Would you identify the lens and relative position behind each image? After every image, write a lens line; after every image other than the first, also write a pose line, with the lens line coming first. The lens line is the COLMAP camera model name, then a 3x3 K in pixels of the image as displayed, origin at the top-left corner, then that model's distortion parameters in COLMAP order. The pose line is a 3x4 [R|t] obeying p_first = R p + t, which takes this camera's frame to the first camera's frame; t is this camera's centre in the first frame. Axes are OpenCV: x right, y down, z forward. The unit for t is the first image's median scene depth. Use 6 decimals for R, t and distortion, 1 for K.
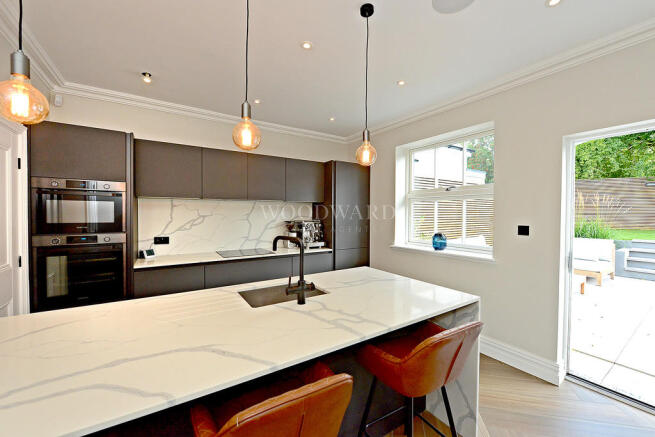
lens RADIAL K [[259.1, 0, 329.1], [0, 259.1, 218.5], [0, 0, 1]] dist [-0.012313, -0.000399]
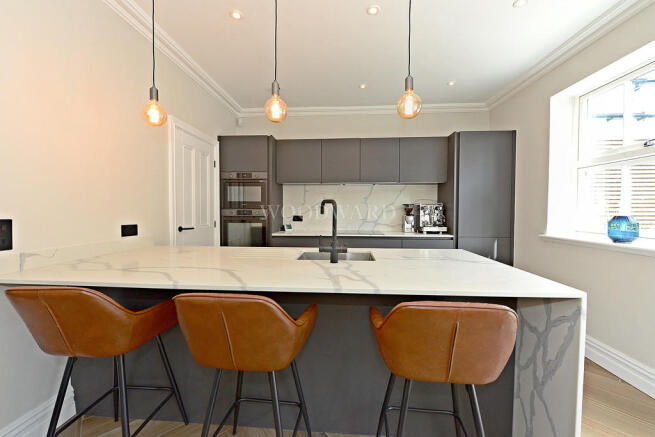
lens RADIAL K [[259.1, 0, 325.5], [0, 259.1, 218.2], [0, 0, 1]] dist [-0.012313, -0.000399]
pose [[0.795062, 0.018661, -0.606241, 0.226043], [-0.011207, 0.999808, 0.016079, 0.060540], [0.606424, -0.005990, 0.795119, 0.066725]]
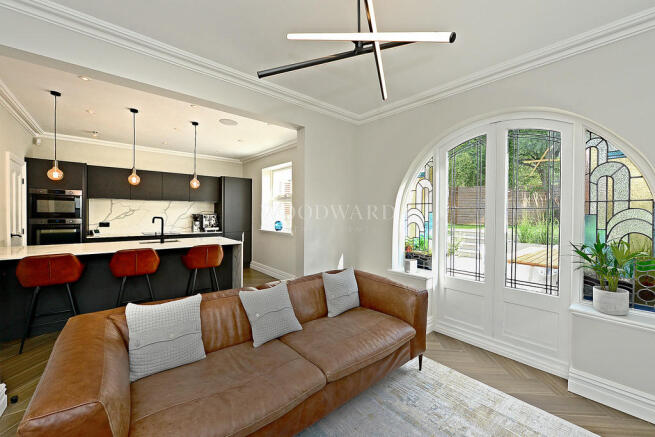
lens RADIAL K [[259.1, 0, 330.3], [0, 259.1, 218.0], [0, 0, 1]] dist [-0.012313, -0.000399]
pose [[0.991198, 0.004650, 0.132309, 0.541259], [-0.004965, 0.999986, 0.002053, 0.031420], [-0.132297, -0.002691, 0.991206, -0.783697]]
